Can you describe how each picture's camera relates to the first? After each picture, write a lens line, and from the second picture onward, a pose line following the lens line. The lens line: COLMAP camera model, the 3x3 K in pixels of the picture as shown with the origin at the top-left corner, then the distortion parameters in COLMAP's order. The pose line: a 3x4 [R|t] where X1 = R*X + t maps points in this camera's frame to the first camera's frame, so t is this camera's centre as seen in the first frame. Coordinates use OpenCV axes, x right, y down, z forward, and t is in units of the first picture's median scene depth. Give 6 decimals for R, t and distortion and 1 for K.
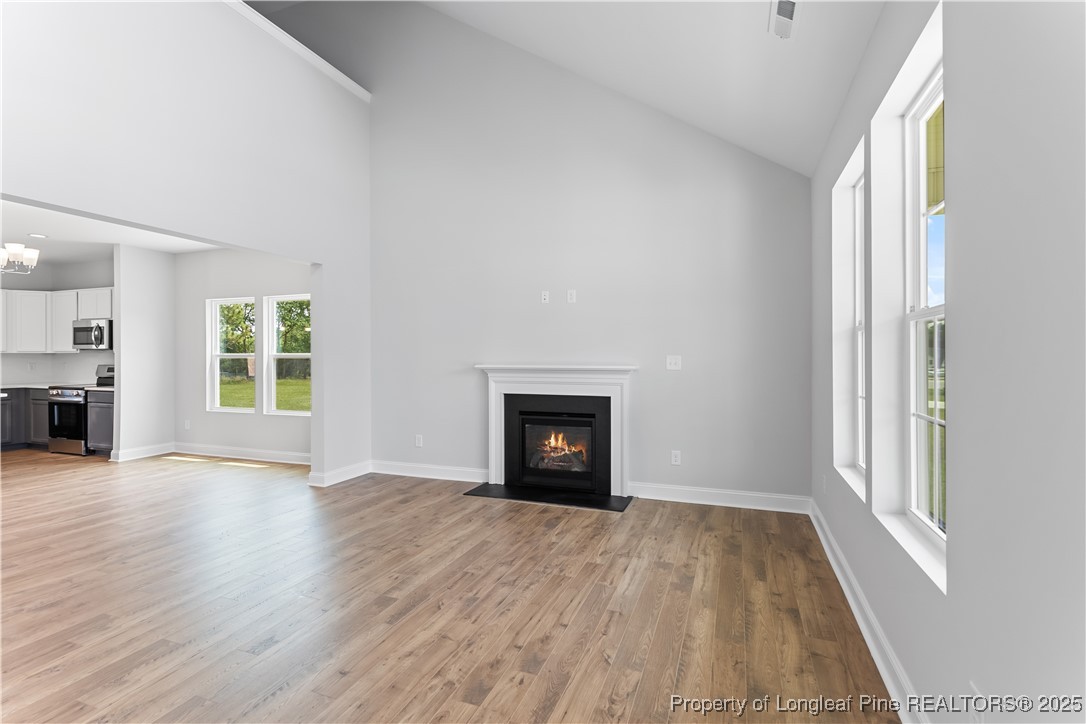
lens RADIAL K [[508.4, 0, 541.6], [0, 508.4, 370.9], [0, 0, 1]] dist [0.002879, 0.000686]
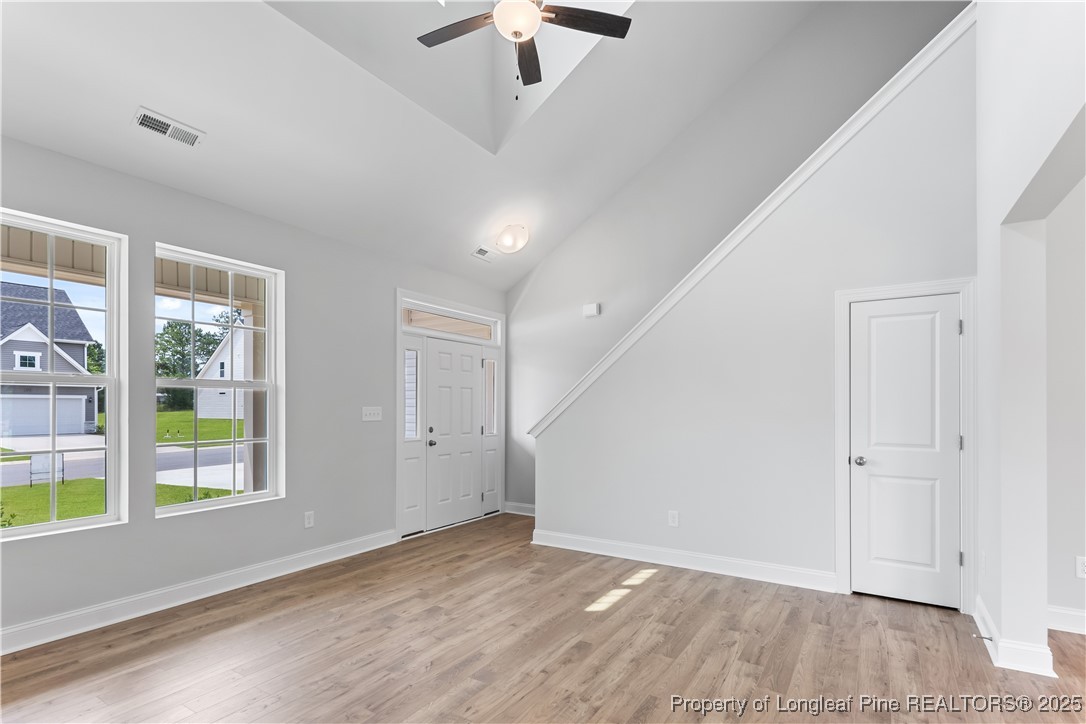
lens RADIAL K [[531.0, 0, 541.7], [0, 531.0, 406.2], [0, 0, 1]] dist [0.001132, 0.000479]
pose [[-0.978159, 0.001744, 0.207850, -0.393691], [0.008441, 0.999473, 0.031340, -0.038644], [-0.207686, 0.032410, -0.977659, 1.228376]]
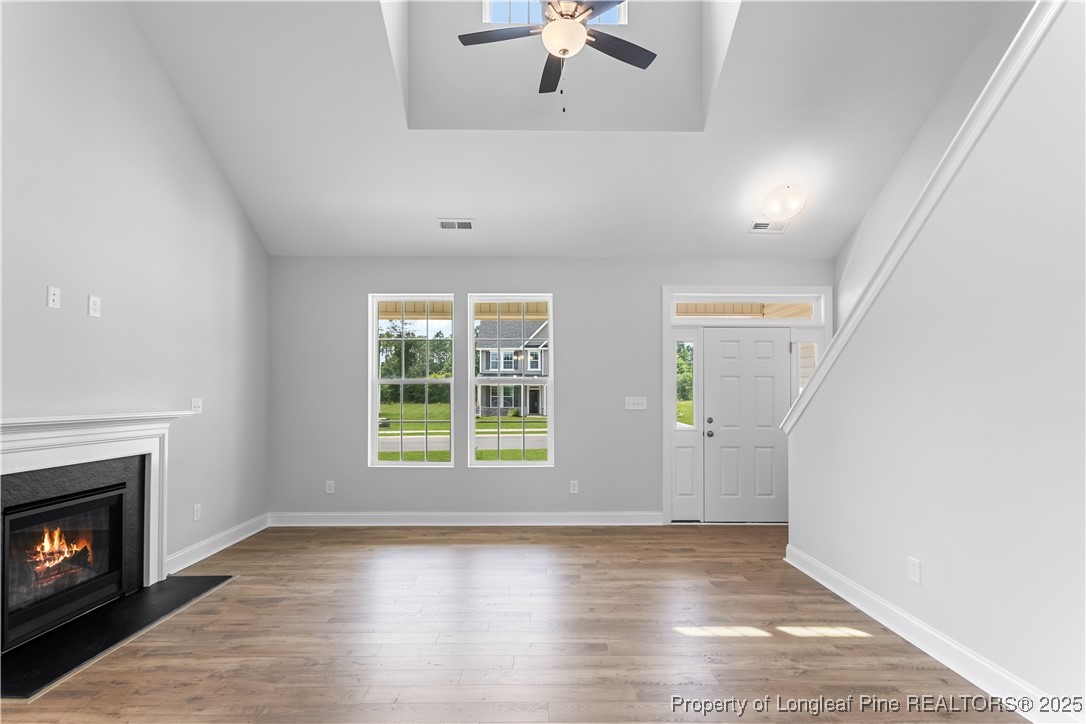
lens RADIAL K [[511.0, 0, 533.8], [0, 511.0, 388.9], [0, 0, 1]] dist [-0.000999, 0.000318]
pose [[-0.350166, 0.015782, 0.936555, -0.876285], [0.030950, 0.999507, -0.005271, -0.025348], [-0.936176, 0.027141, -0.350482, 0.838181]]
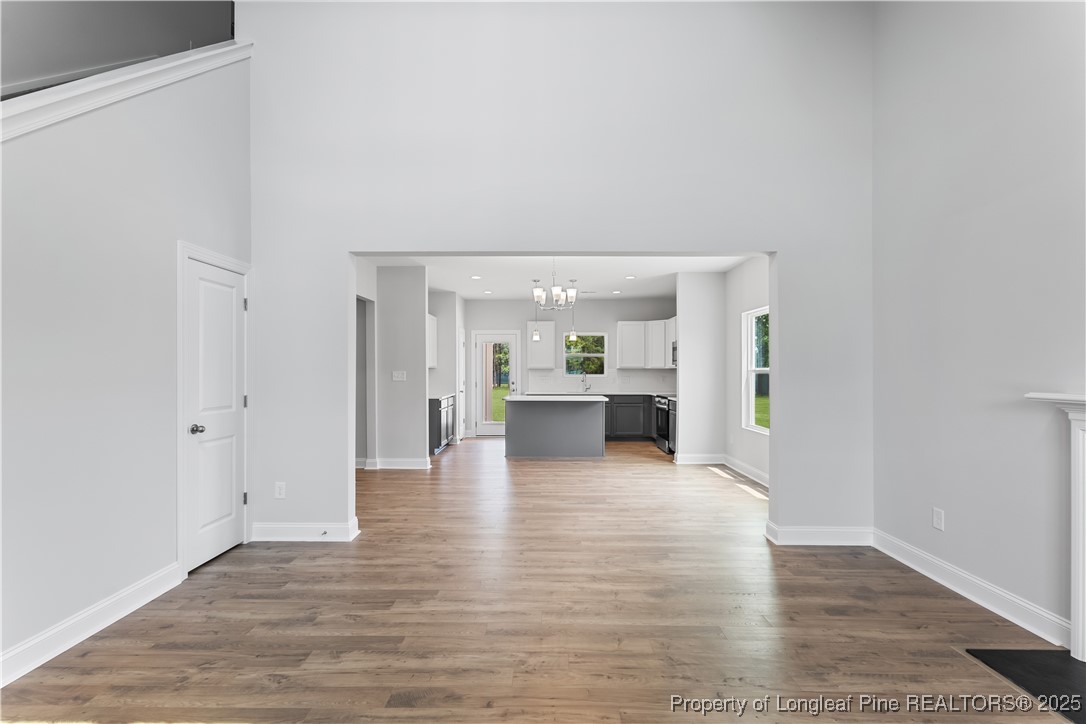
lens RADIAL K [[508.4, 0, 541.6], [0, 508.4, 370.9], [0, 0, 1]] dist [0.002879, 0.000686]
pose [[0.344400, 0.003241, -0.938817, 0.198676], [-0.030403, 0.999508, -0.007702, -0.016887], [0.938331, 0.031195, 0.344329, 0.496970]]
